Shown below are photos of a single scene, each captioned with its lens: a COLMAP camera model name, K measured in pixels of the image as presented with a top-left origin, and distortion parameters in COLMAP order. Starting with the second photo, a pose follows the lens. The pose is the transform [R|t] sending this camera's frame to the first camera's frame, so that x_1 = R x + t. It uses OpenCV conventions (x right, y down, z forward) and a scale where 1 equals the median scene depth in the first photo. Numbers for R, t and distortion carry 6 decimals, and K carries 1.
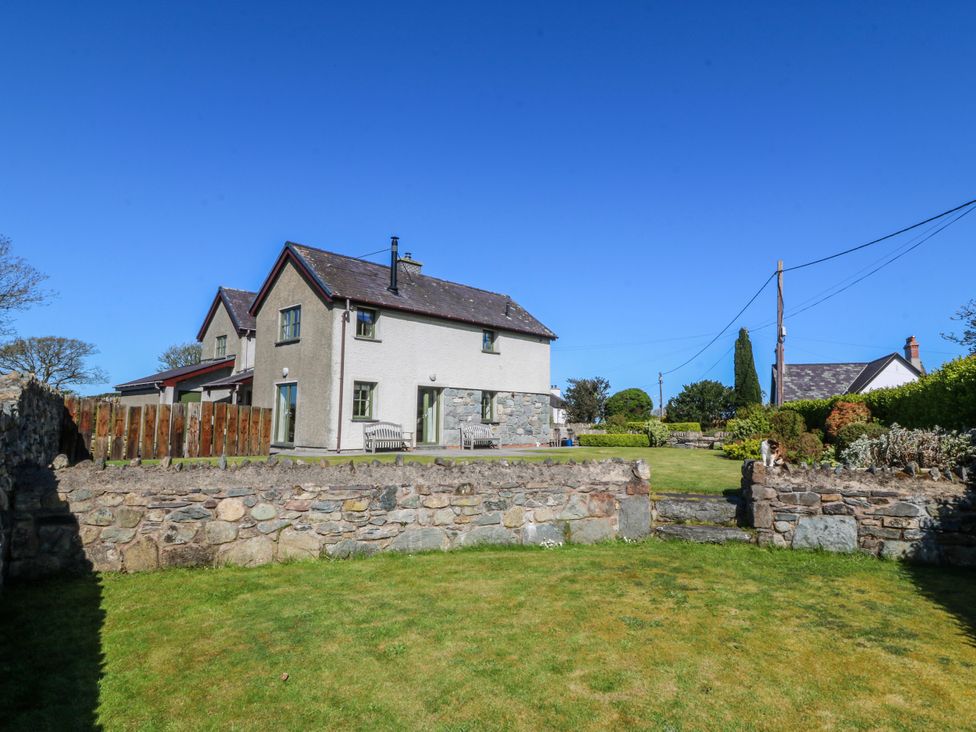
lens RADIAL K [[537.5, 0, 485.2], [0, 537.5, 368.1], [0, 0, 1]] dist [0.005991, 0.000626]
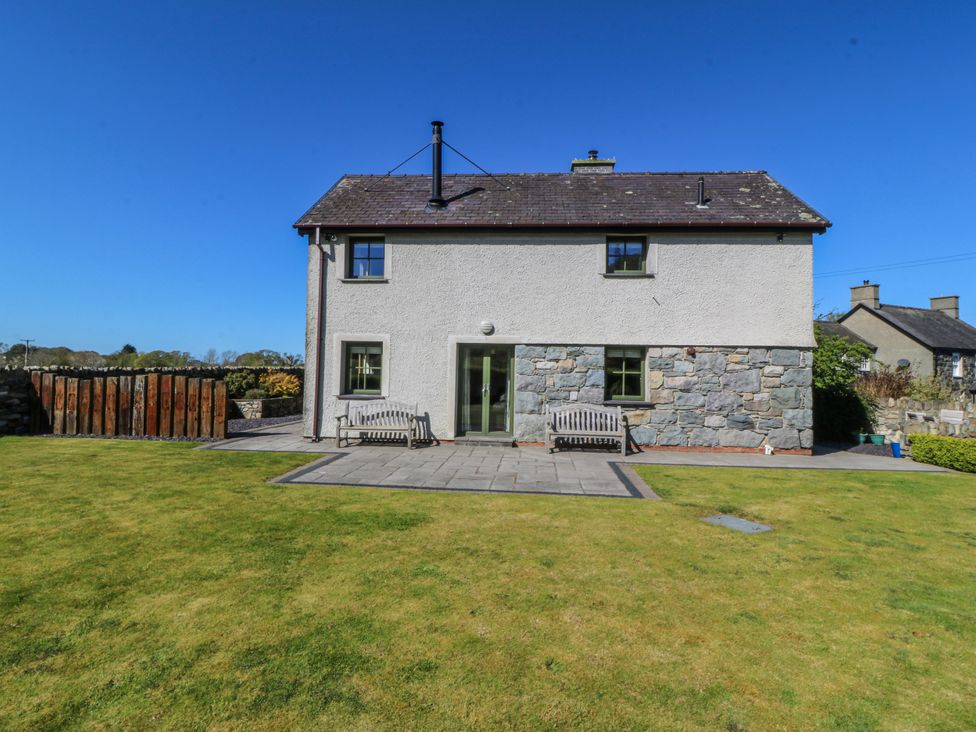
lens RADIAL K [[537.5, 0, 487.0], [0, 537.5, 367.7], [0, 0, 1]] dist [0.005991, 0.000626]
pose [[0.662609, -0.024293, -0.748572, 0.339202], [0.064463, 0.997615, 0.024684, 0.043068], [0.746186, -0.064611, 0.662594, 0.549001]]
